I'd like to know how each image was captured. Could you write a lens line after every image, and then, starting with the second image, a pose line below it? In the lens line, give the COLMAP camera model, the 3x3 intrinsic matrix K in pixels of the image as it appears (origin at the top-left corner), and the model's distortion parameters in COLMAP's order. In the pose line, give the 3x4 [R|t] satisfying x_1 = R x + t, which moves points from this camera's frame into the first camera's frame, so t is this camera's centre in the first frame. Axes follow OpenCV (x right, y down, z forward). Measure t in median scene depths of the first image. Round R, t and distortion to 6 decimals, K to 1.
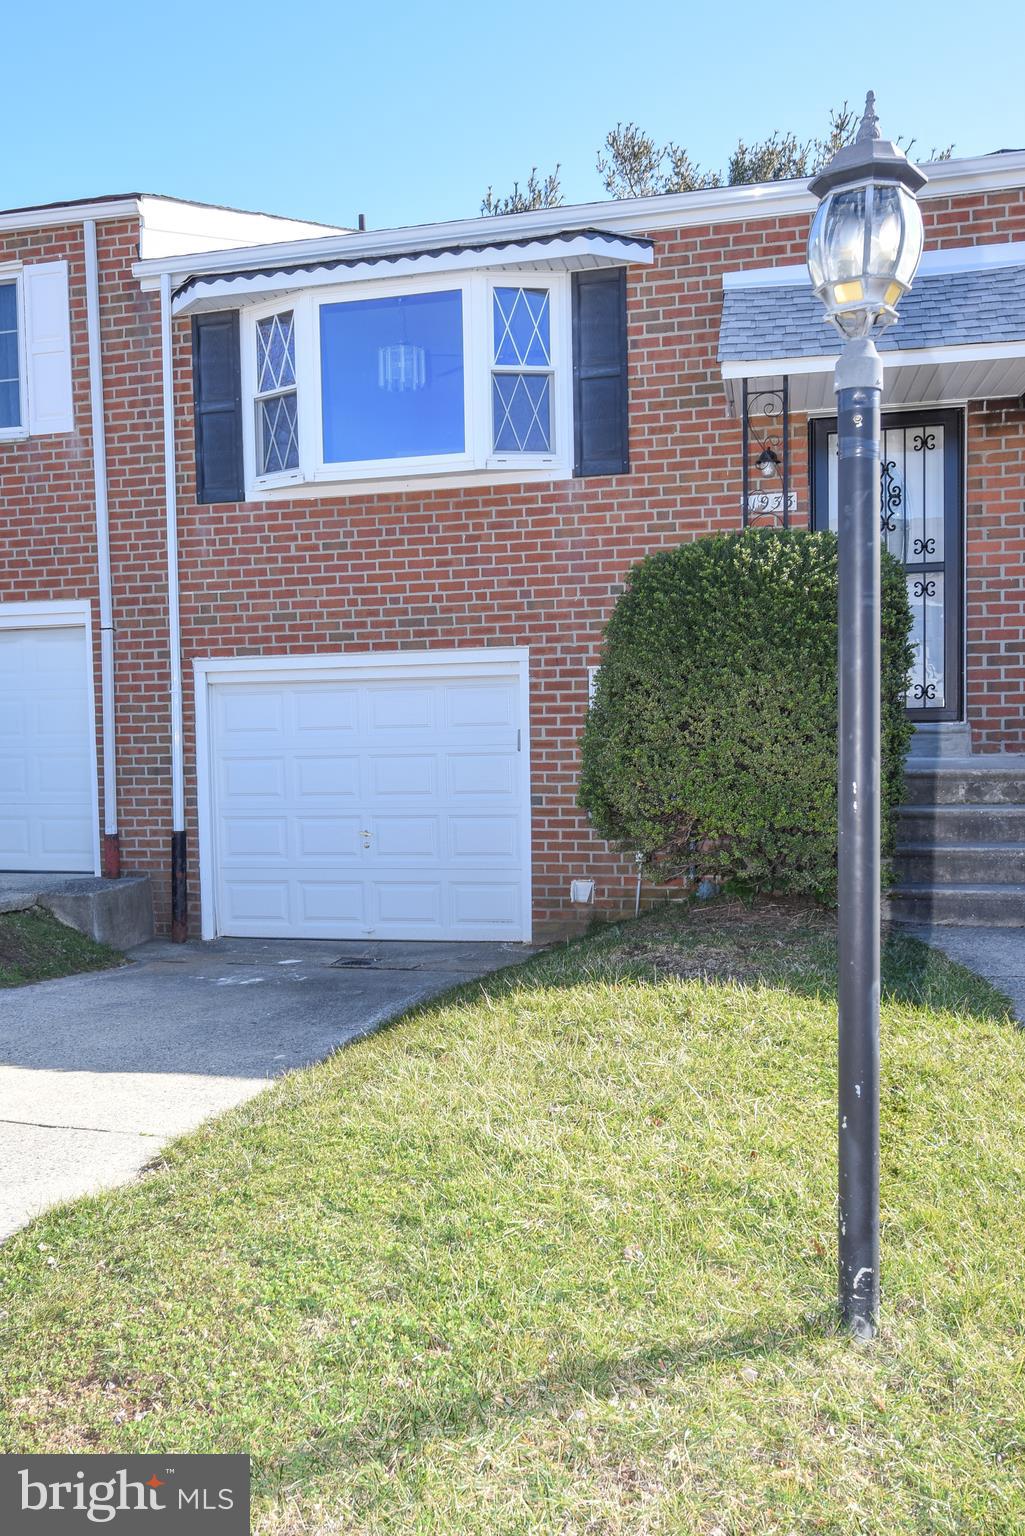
lens RADIAL K [[1054.0, 0, 512.3], [0, 1054.0, 757.9], [0, 0, 1]] dist [0.000106, 0.000792]
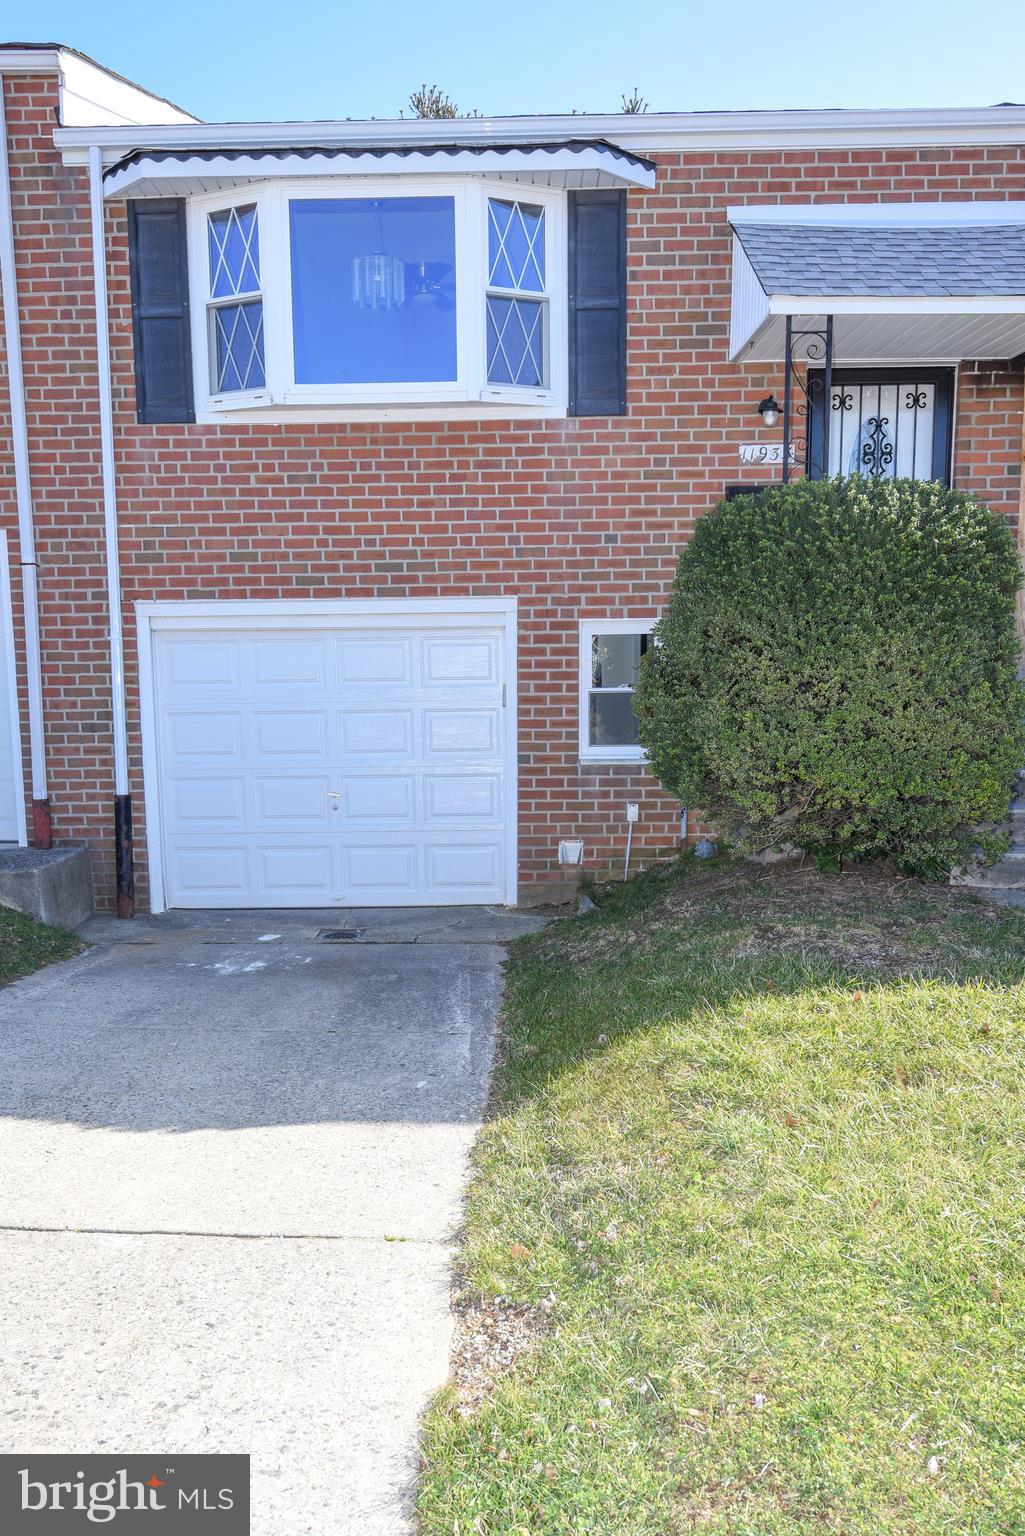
lens RADIAL K [[985.8, 0, 512.5], [0, 985.8, 768.0], [0, 0, 1]] dist [0.000510, 0.000220]
pose [[0.982442, -0.008116, 0.186392, -0.152774], [-0.003982, 0.997914, 0.064440, -0.009000], [-0.186526, -0.064051, 0.980360, 0.122628]]
